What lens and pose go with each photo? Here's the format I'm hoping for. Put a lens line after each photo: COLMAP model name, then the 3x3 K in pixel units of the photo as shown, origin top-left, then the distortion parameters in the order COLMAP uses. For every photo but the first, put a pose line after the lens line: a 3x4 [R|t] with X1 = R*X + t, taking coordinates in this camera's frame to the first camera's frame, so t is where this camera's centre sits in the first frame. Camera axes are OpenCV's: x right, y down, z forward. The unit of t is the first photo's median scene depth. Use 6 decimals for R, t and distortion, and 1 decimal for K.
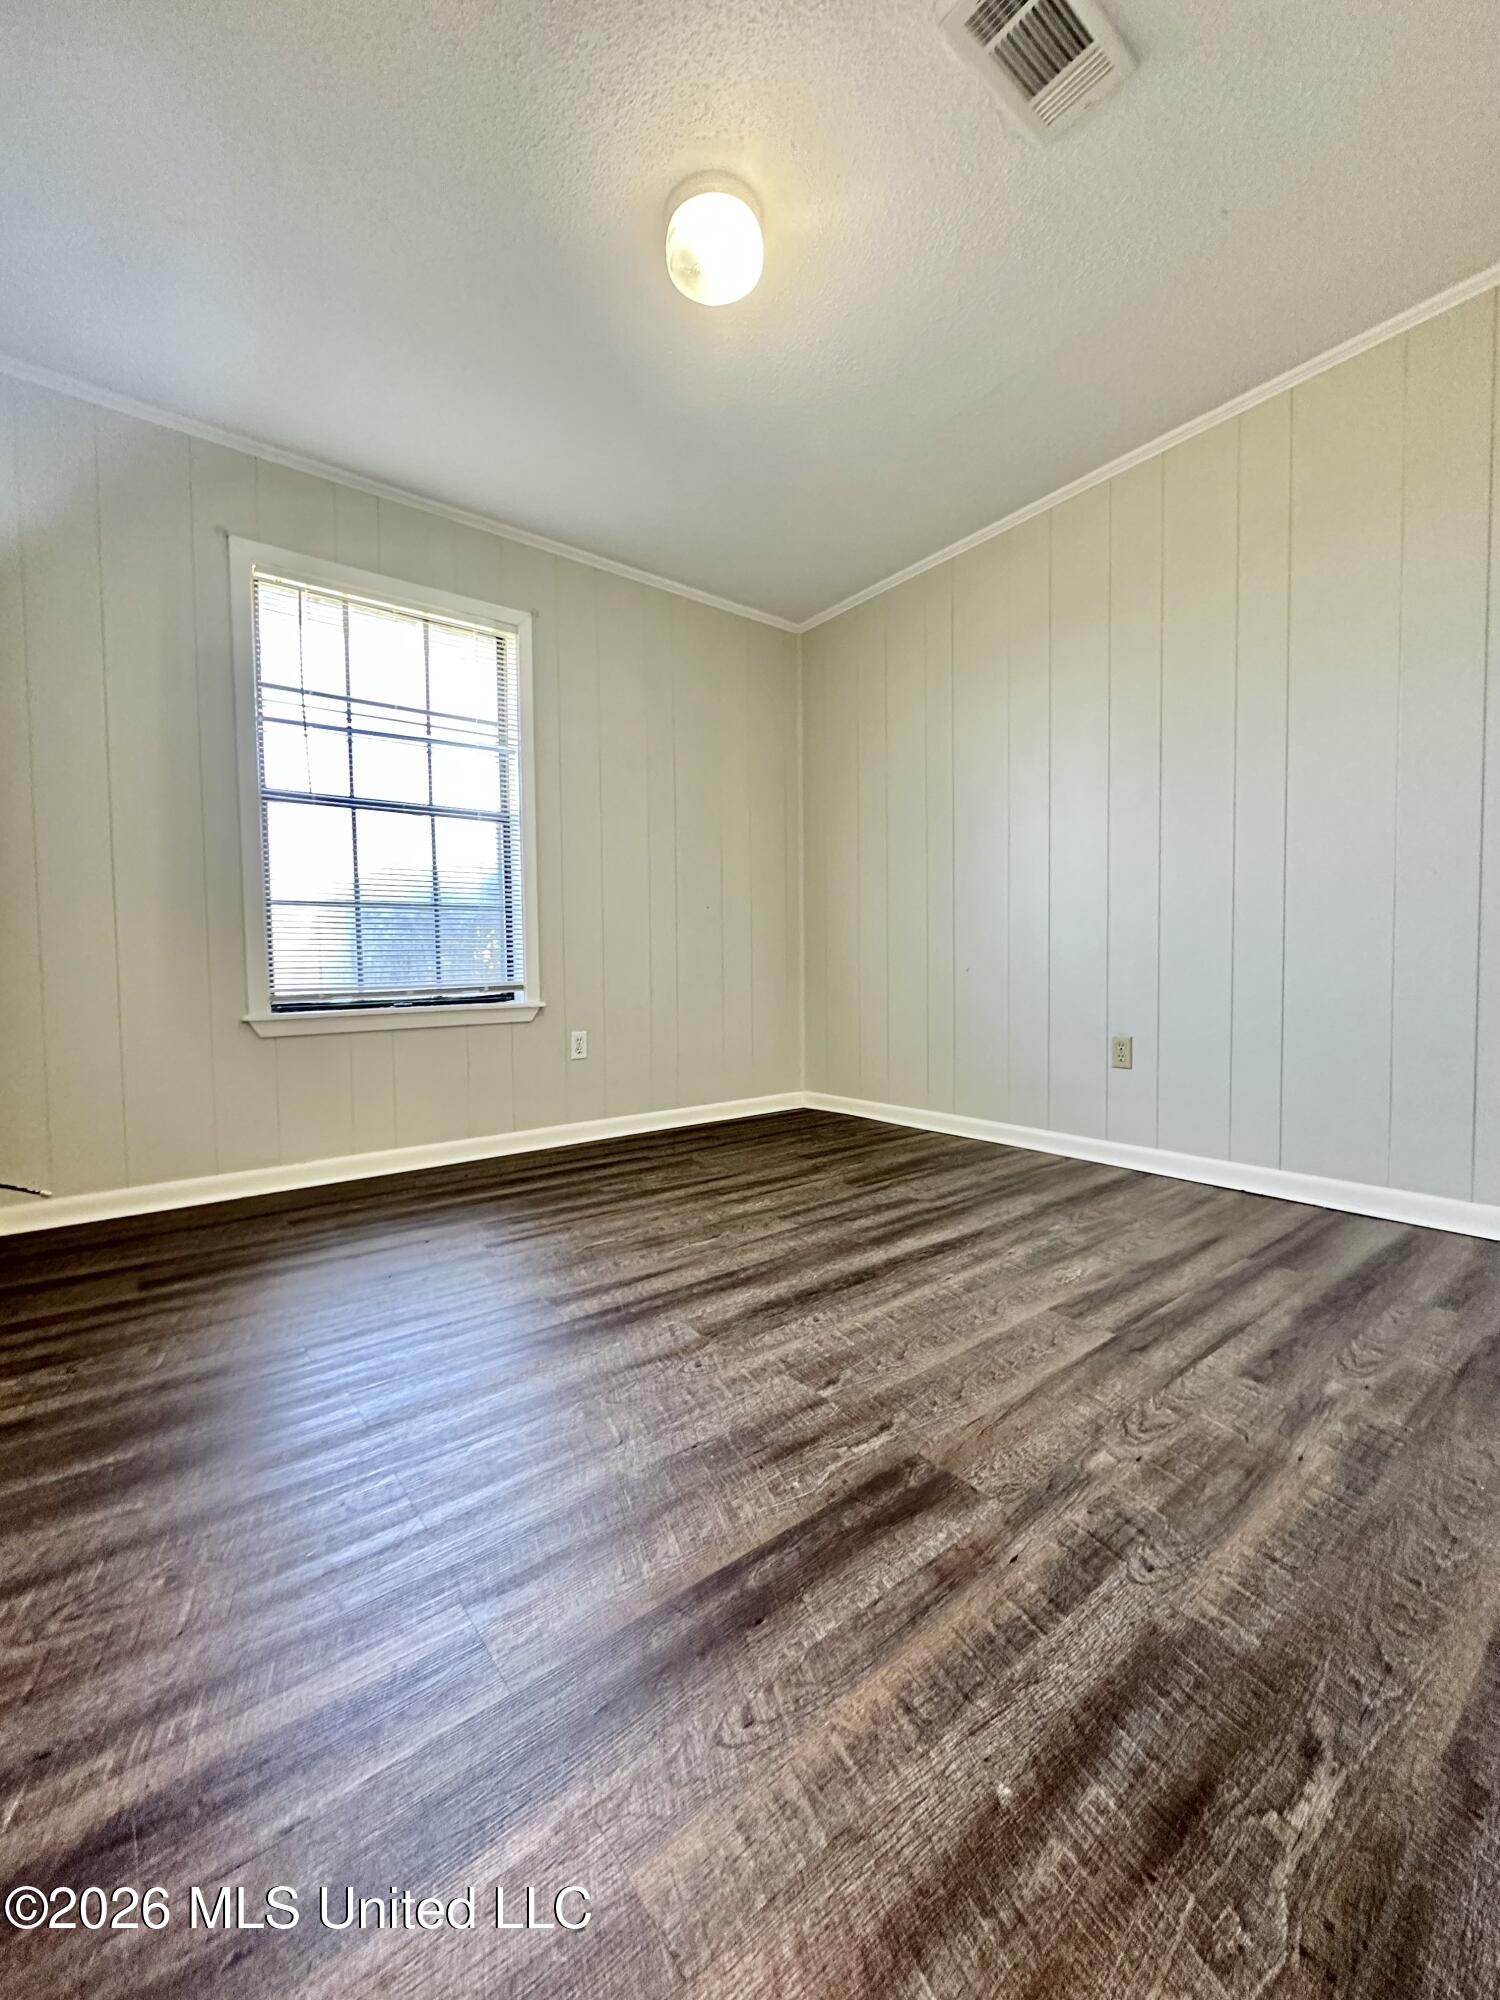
lens RADIAL K [[796.8, 0, 750.0], [0, 796.8, 1000.0], [0, 0, 1]] dist [-0.005066, 0.000033]
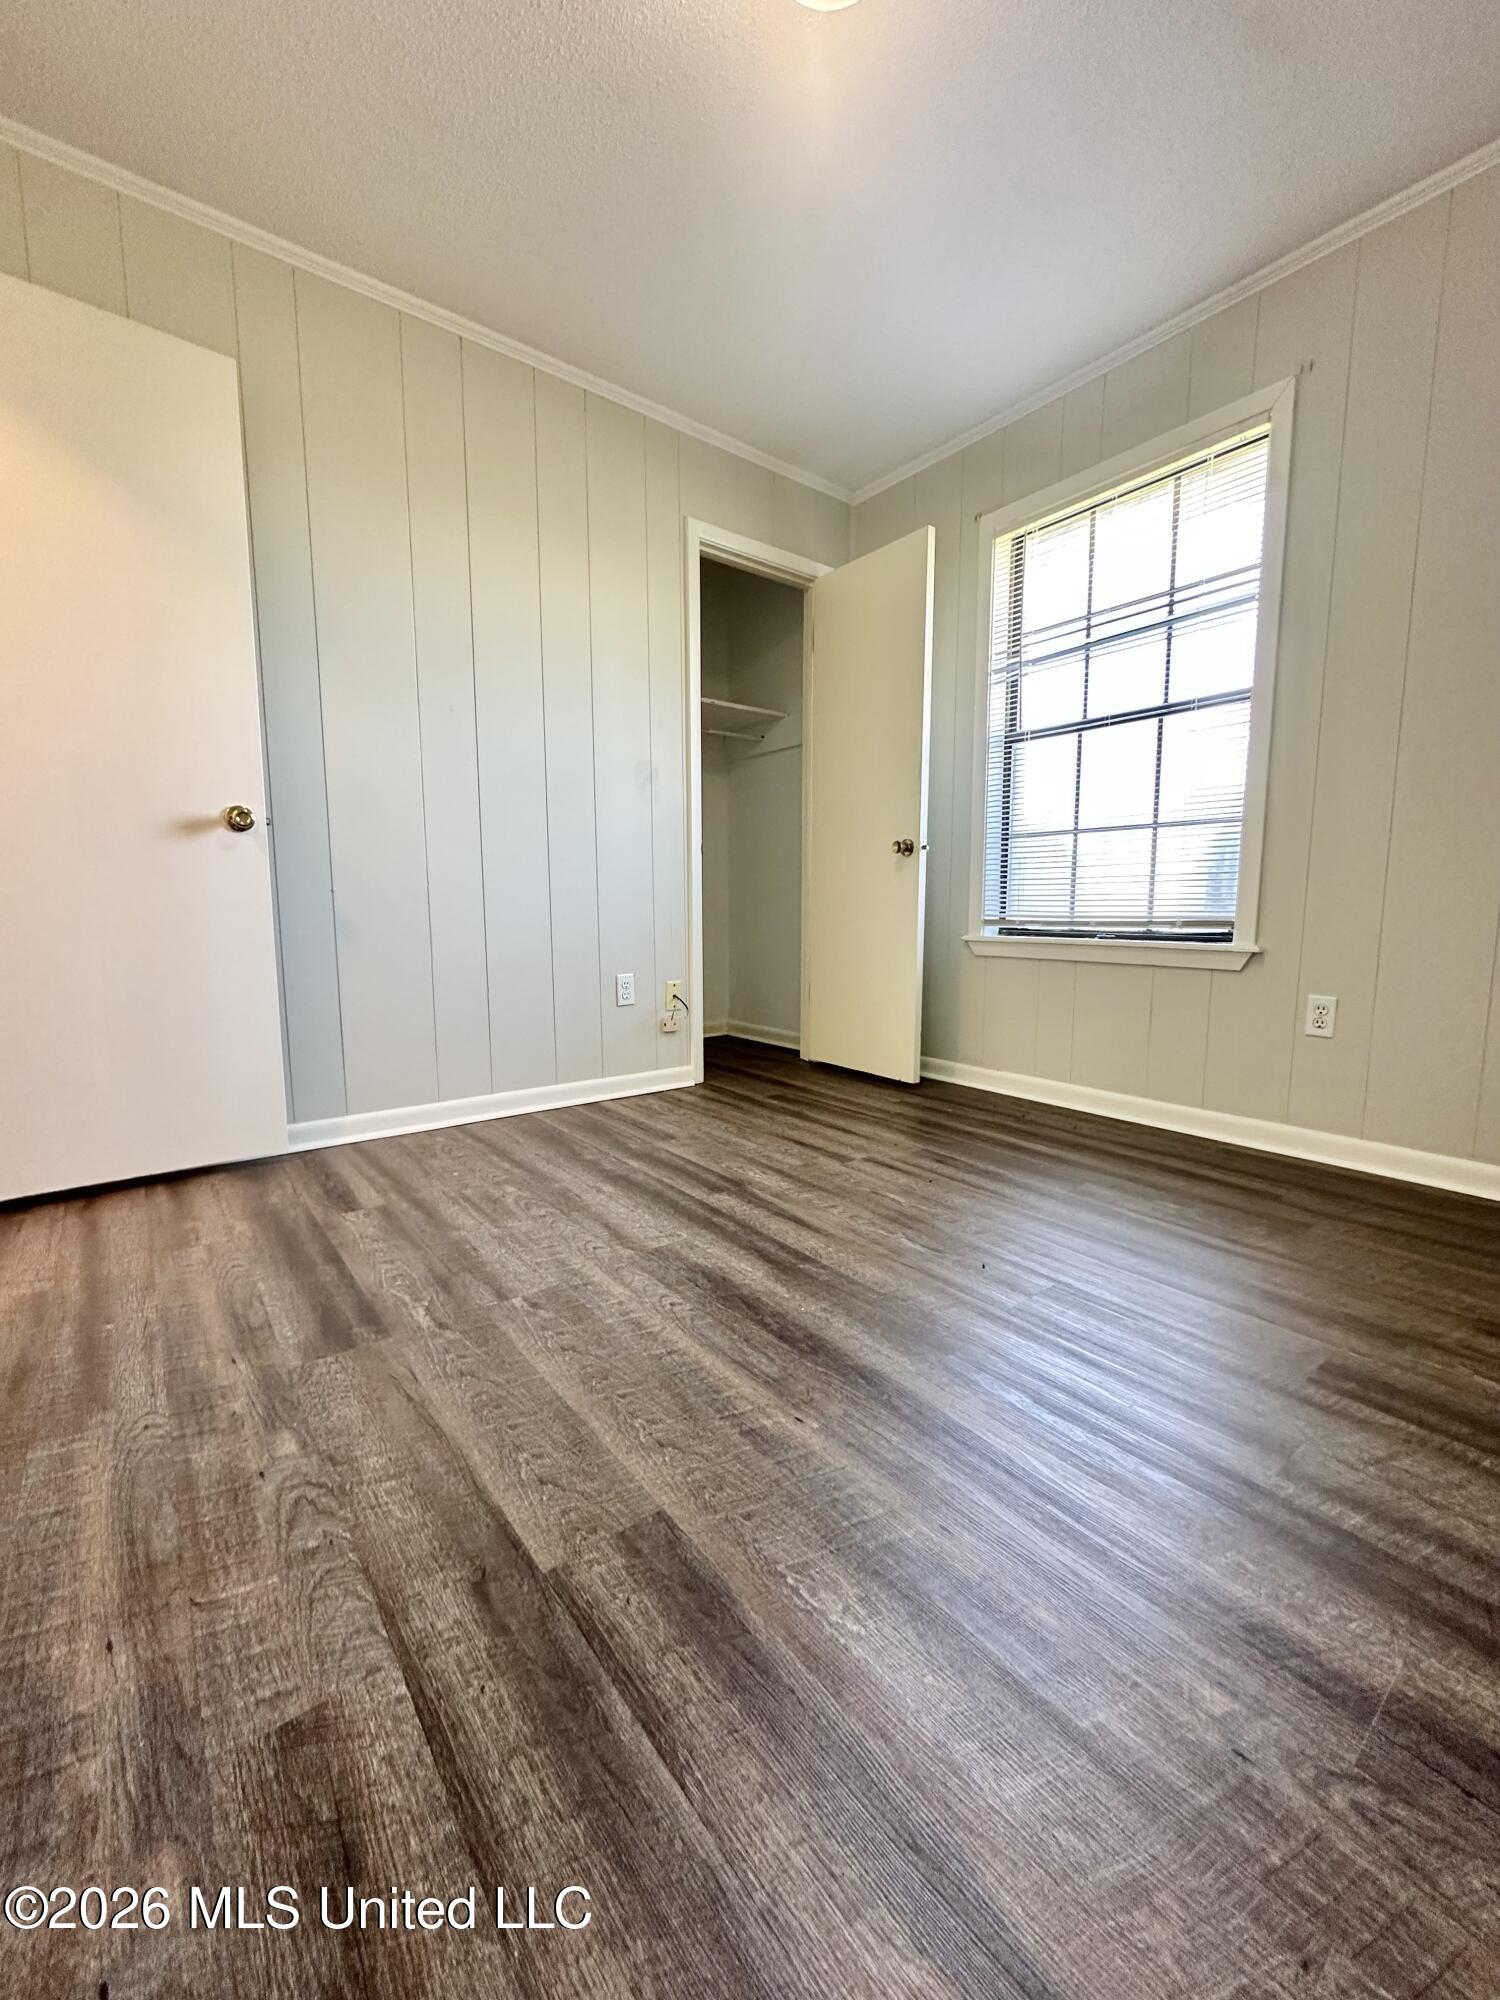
lens RADIAL K [[796.8, 0, 750.0], [0, 796.8, 1000.0], [0, 0, 1]] dist [-0.005066, 0.000033]
pose [[0.000556, 0.133357, -0.991068, 1.006373], [-0.045187, 0.990059, 0.133196, -0.052125], [0.998978, 0.044710, 0.006577, 1.187481]]
